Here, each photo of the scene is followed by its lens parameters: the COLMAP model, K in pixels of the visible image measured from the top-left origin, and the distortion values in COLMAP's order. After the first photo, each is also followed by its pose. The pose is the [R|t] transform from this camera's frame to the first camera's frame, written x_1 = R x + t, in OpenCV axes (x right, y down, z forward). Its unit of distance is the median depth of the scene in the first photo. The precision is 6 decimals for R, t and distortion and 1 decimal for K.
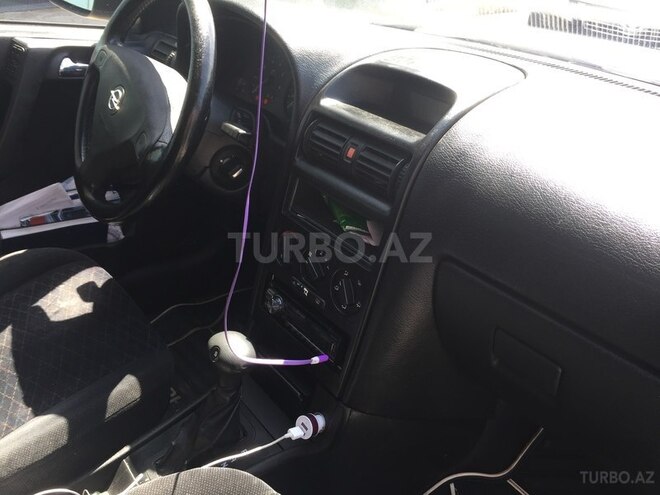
lens RADIAL K [[558.1, 0, 331.0], [0, 558.1, 246.9], [0, 0, 1]] dist [0.042525, -0.055050]
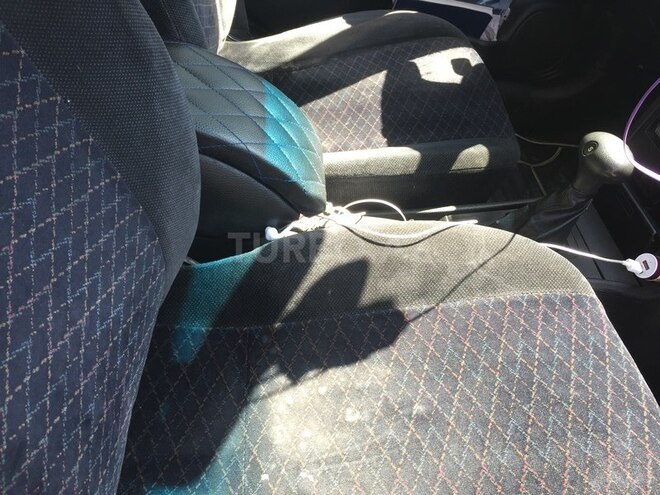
lens RADIAL K [[558.1, 0, 329.2], [0, 558.1, 245.9], [0, 0, 1]] dist [0.042525, -0.055050]
pose [[0.818761, 0.437613, -0.371652, -0.132572], [-0.367592, 0.896815, 0.246168, 0.243663], [0.441030, -0.064936, 0.895140, -0.023368]]
